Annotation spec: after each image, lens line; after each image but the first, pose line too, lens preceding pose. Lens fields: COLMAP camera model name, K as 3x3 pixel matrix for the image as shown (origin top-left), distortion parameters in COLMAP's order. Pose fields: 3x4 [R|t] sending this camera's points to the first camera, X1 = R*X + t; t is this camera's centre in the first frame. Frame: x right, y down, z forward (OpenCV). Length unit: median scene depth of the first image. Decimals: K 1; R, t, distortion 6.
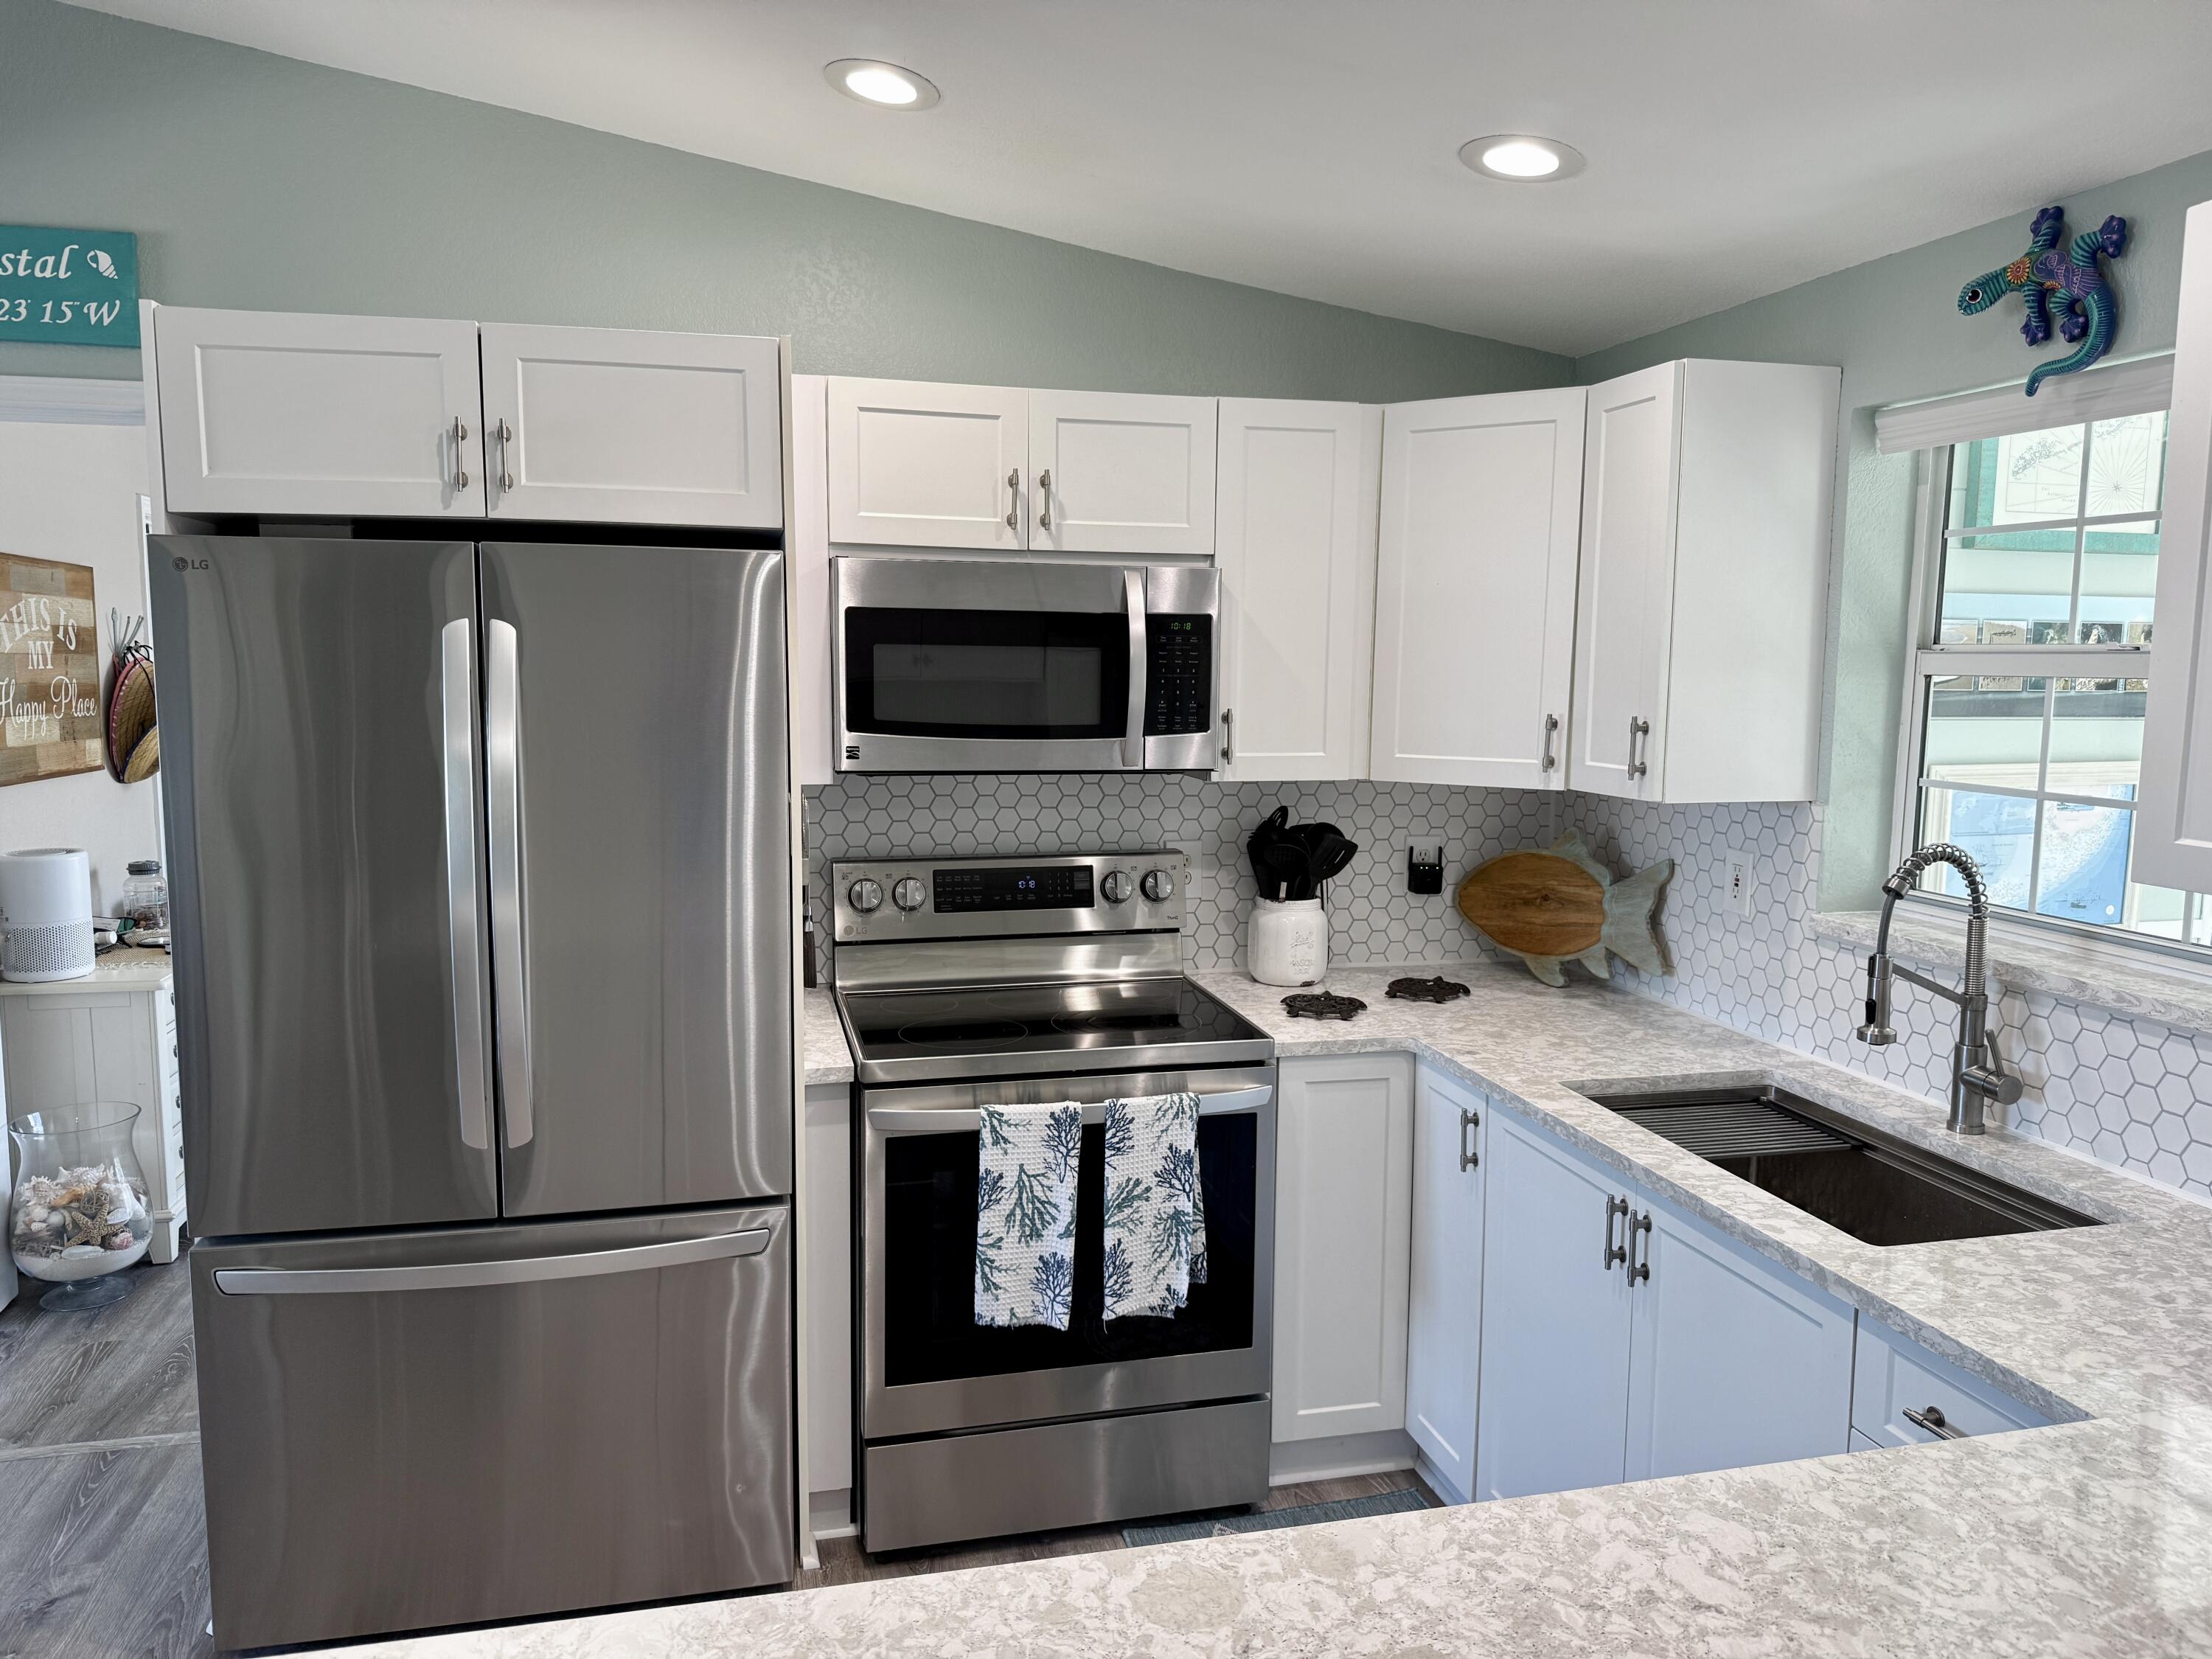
lens RADIAL K [[1546.6, 0, 1109.0], [0, 1546.6, 833.1], [0, 0, 1]] dist [0.129717, -0.222847]
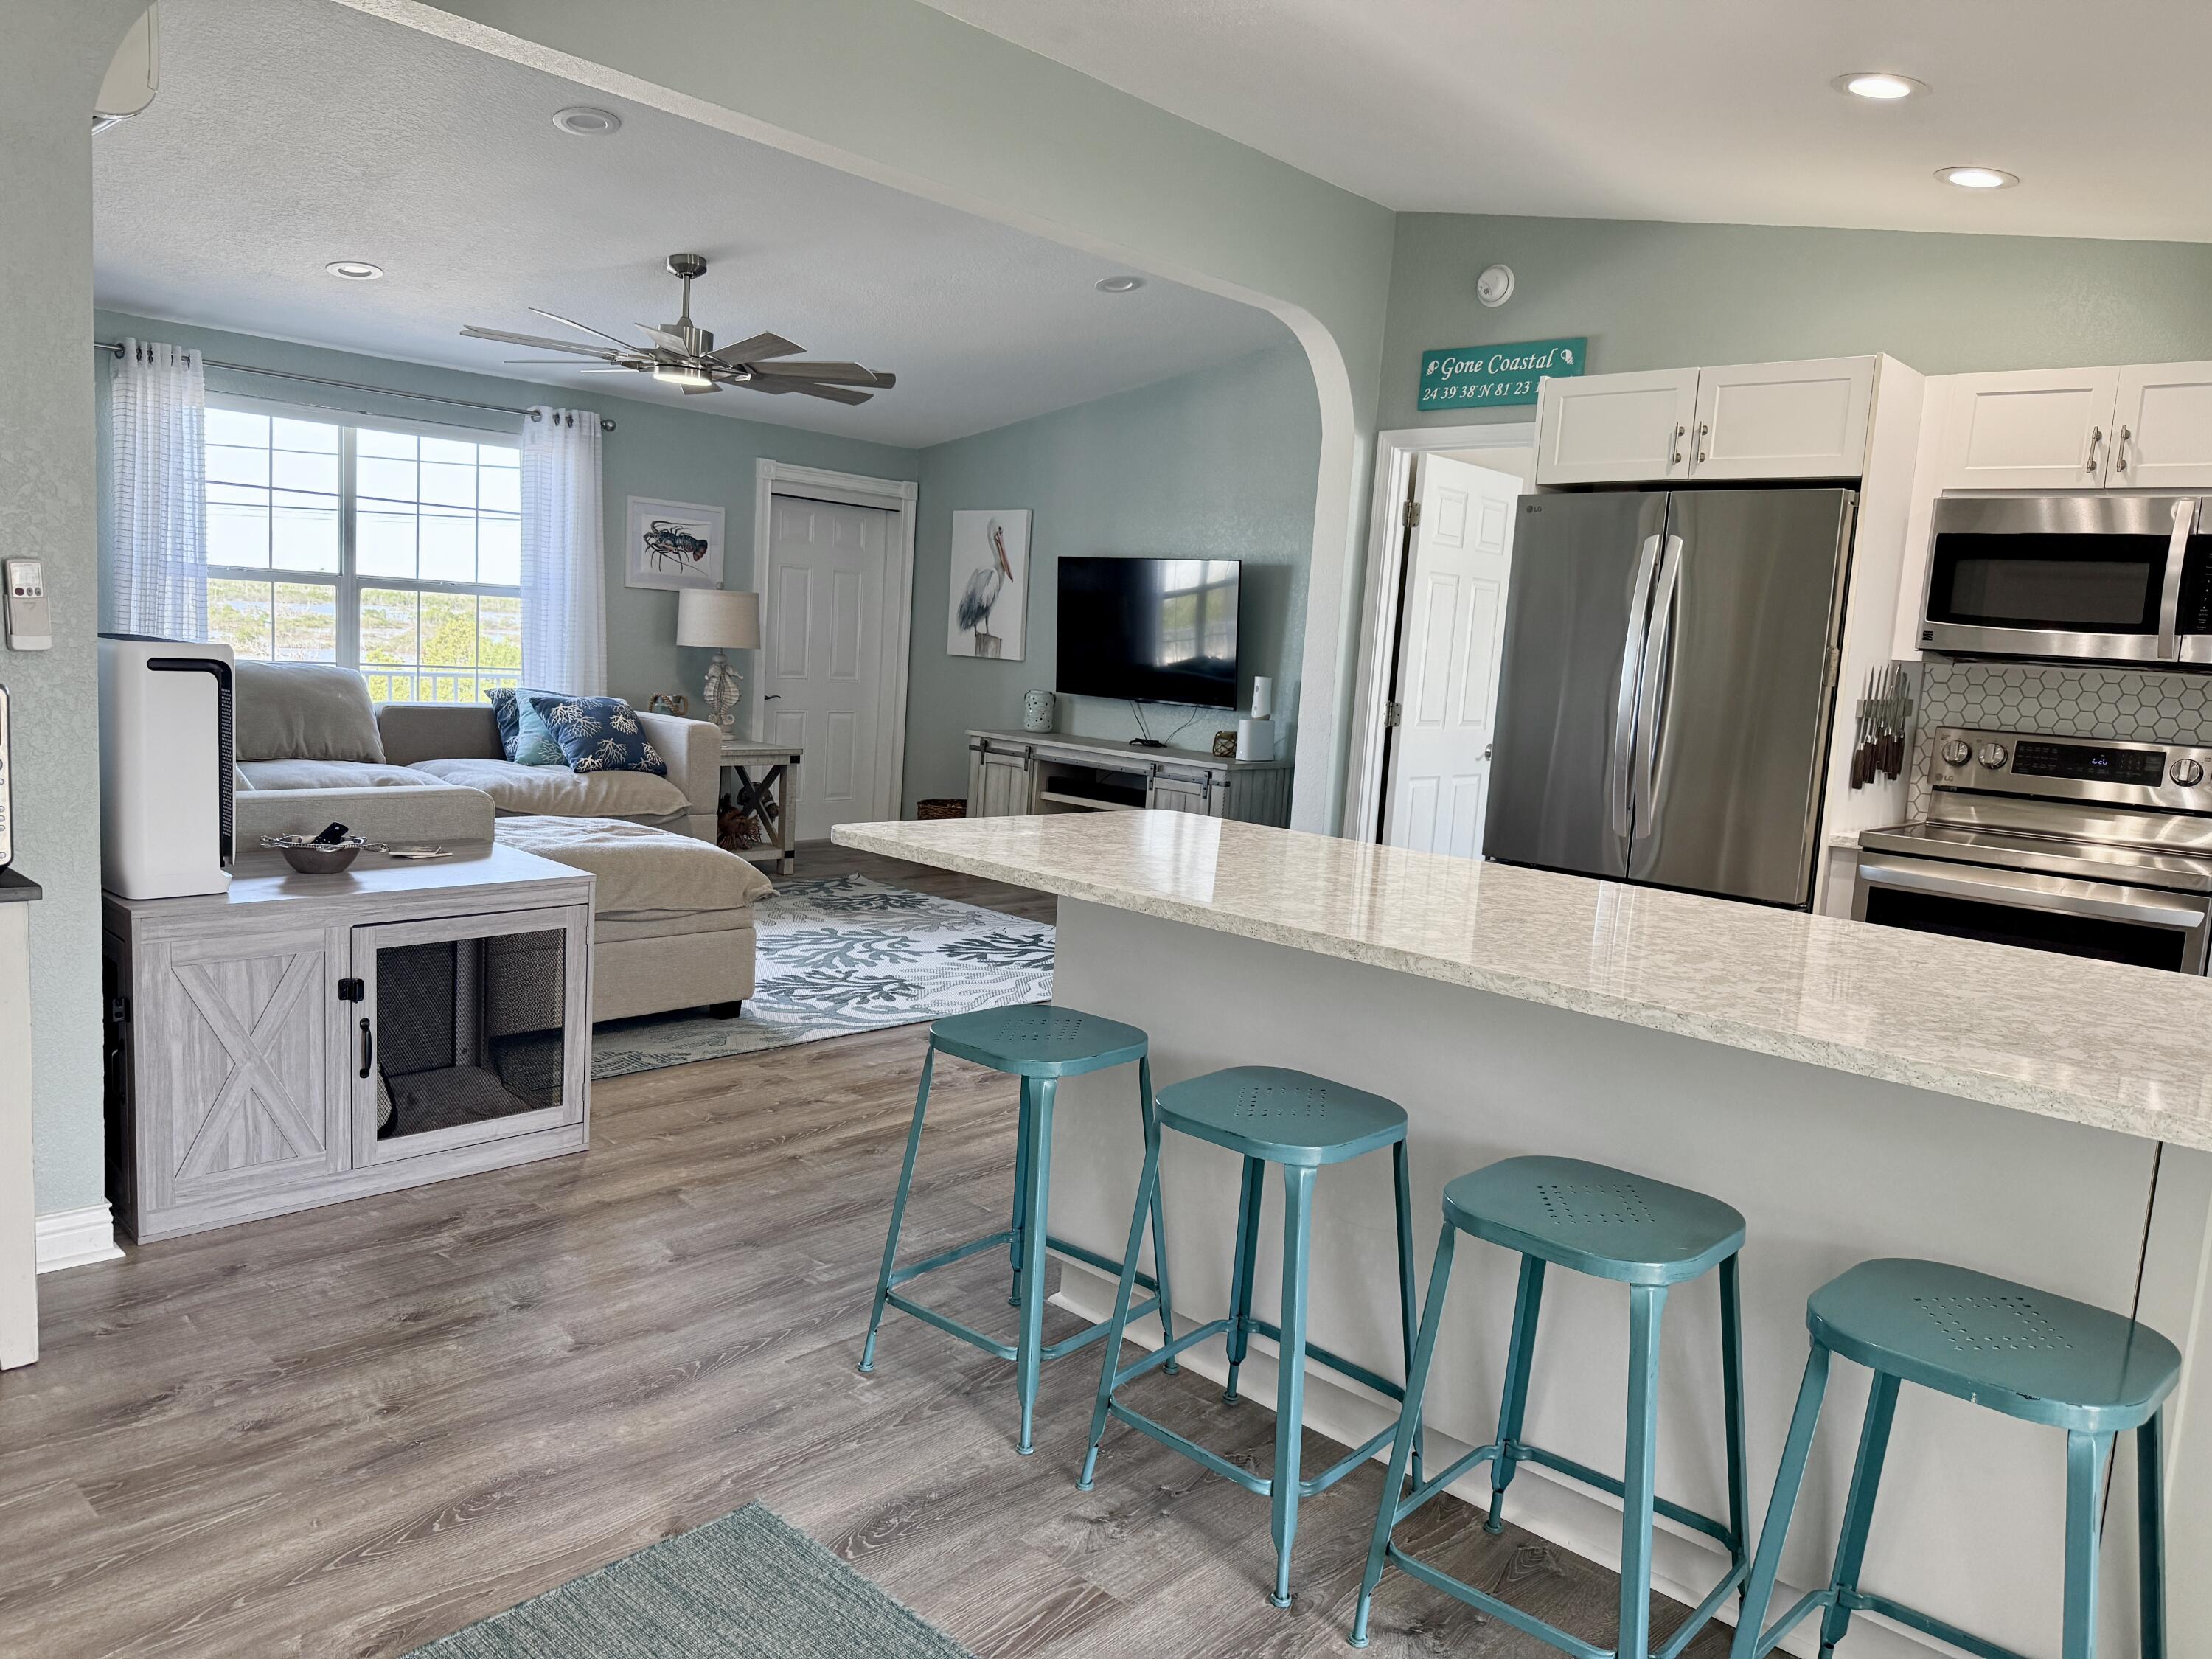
lens RADIAL K [[1546.6, 0, 1109.0], [0, 1546.6, 833.1], [0, 0, 1]] dist [0.129717, -0.222847]
pose [[0.549799, 0.129848, -0.825143, 0.624089], [-0.153640, 0.986710, 0.052902, 0.162915], [0.821046, 0.097689, 0.562442, -0.394542]]
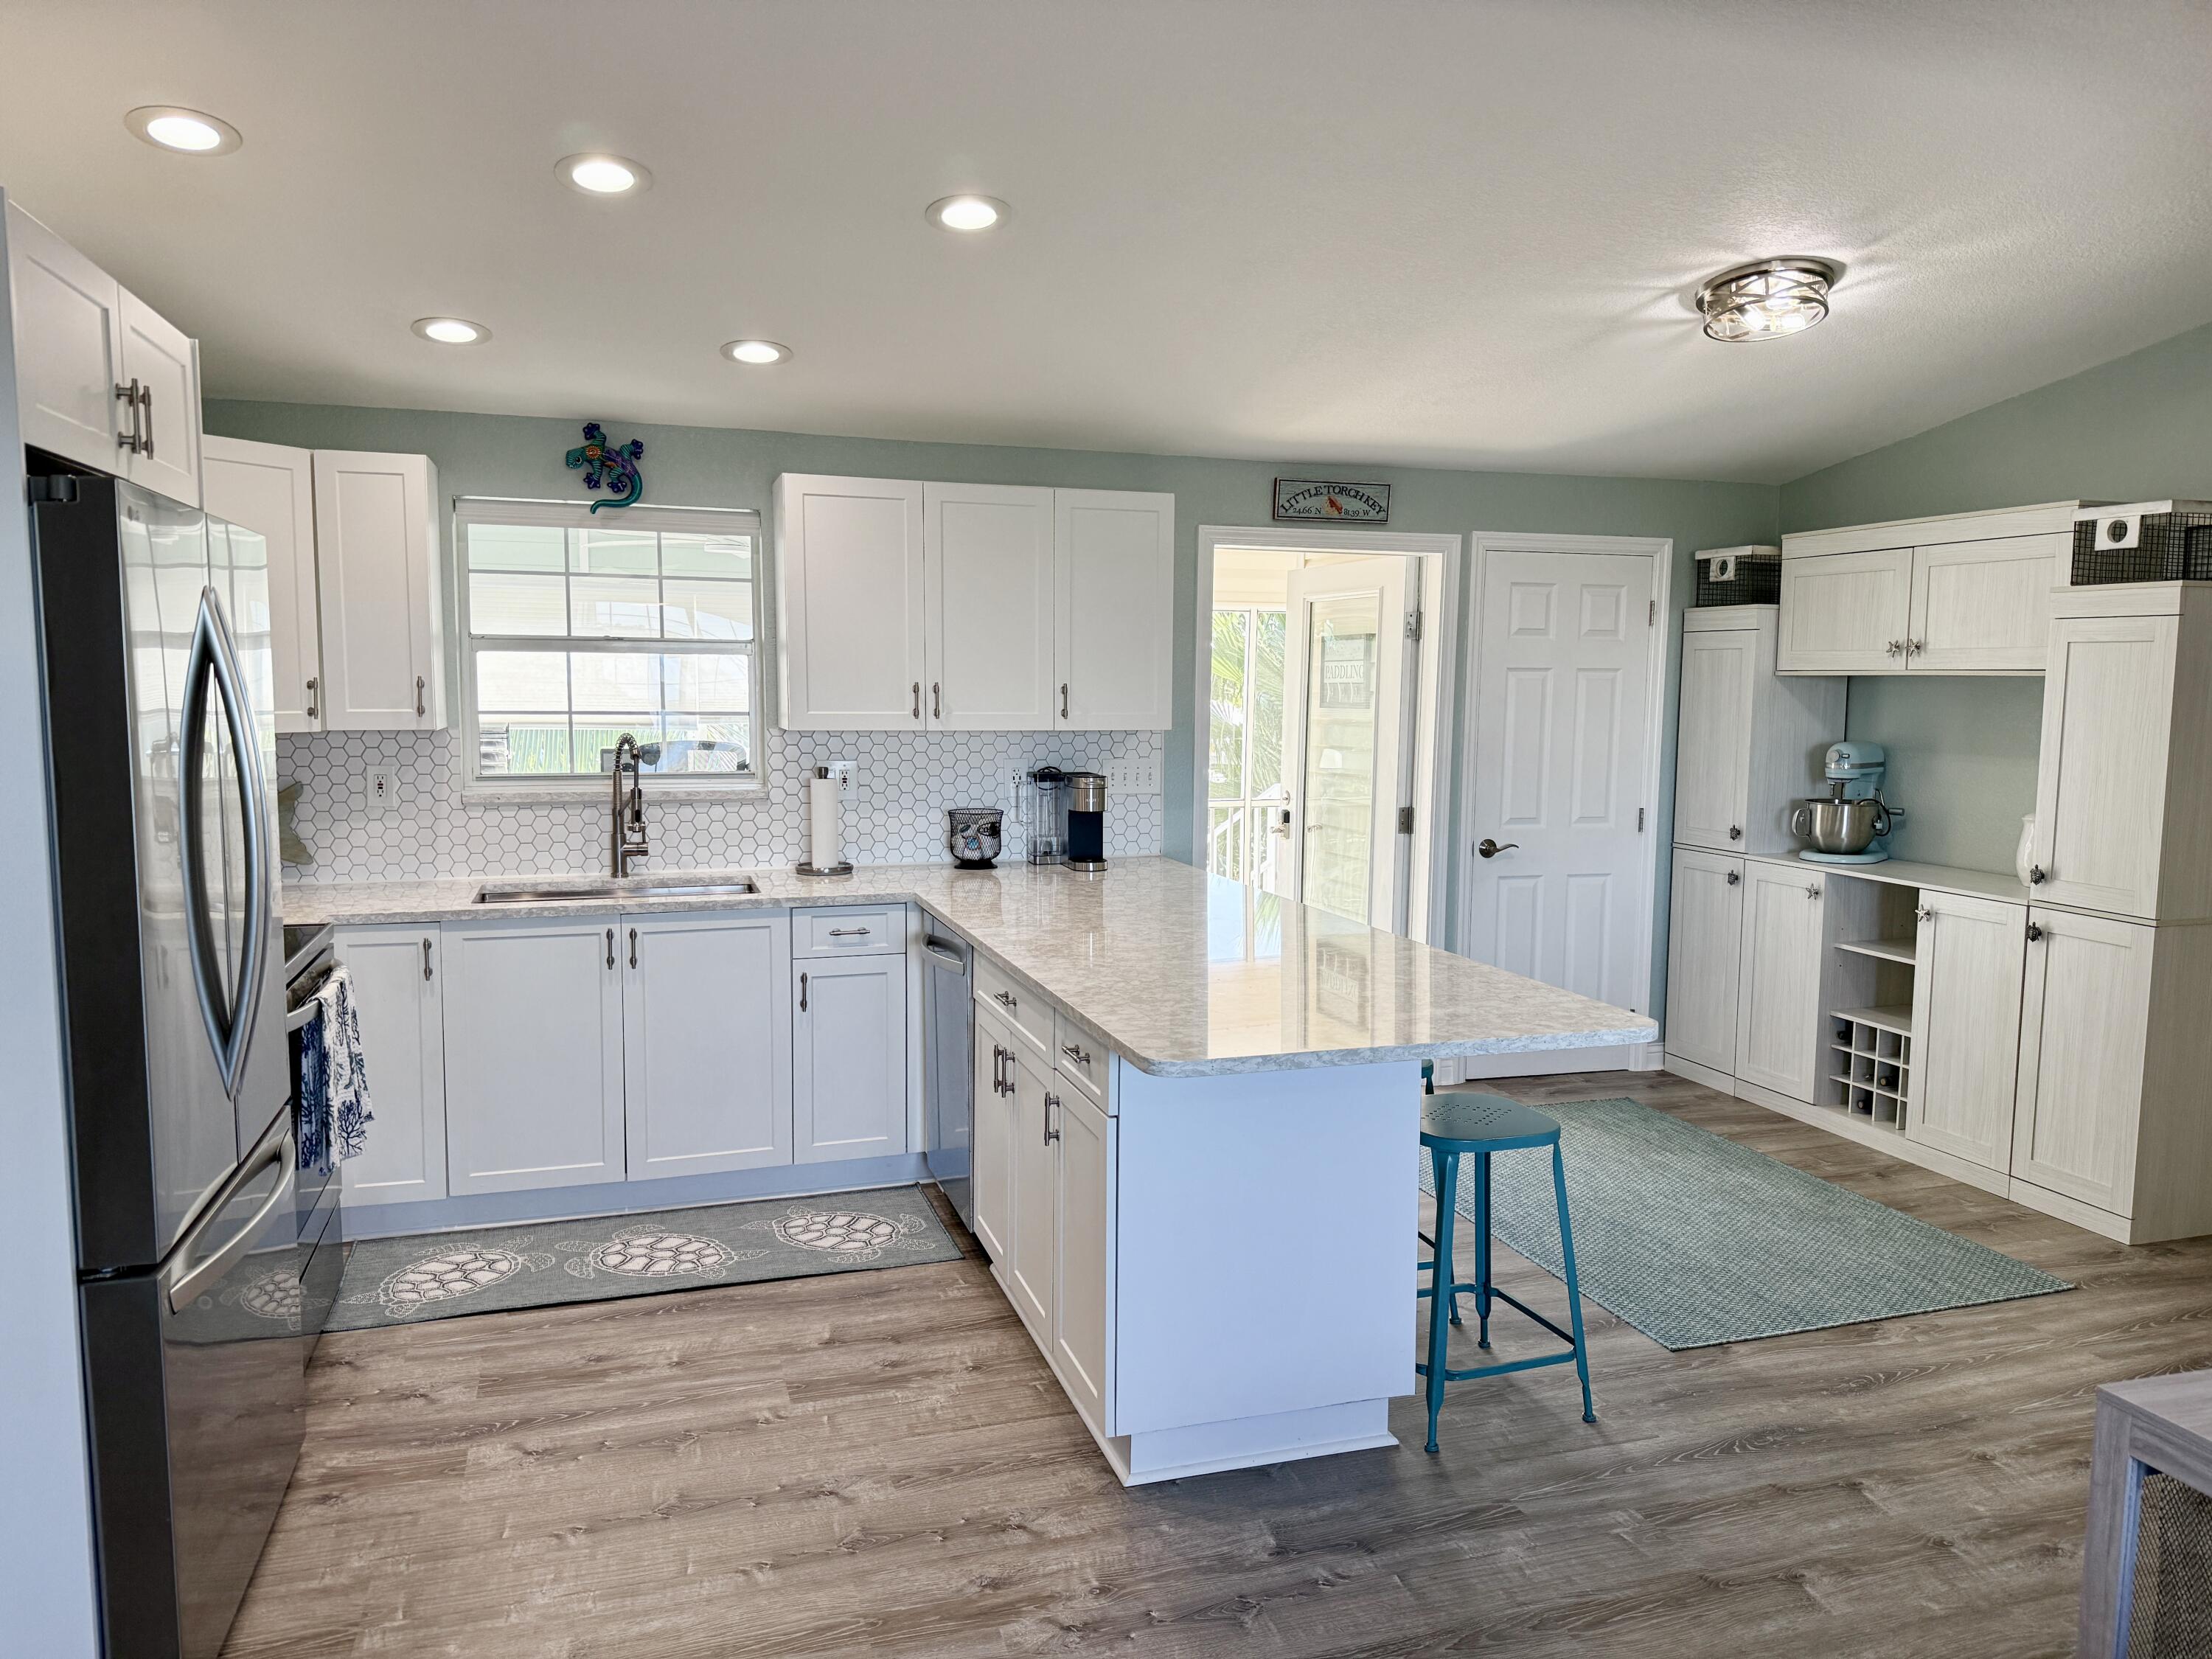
lens RADIAL K [[1546.6, 0, 1109.0], [0, 1546.6, 833.1], [0, 0, 1]] dist [0.129717, -0.222847]
pose [[-0.068630, -0.109544, 0.991610, -1.224365], [0.104520, 0.987694, 0.116345, -0.028826], [-0.992152, 0.111628, -0.056336, 0.398361]]
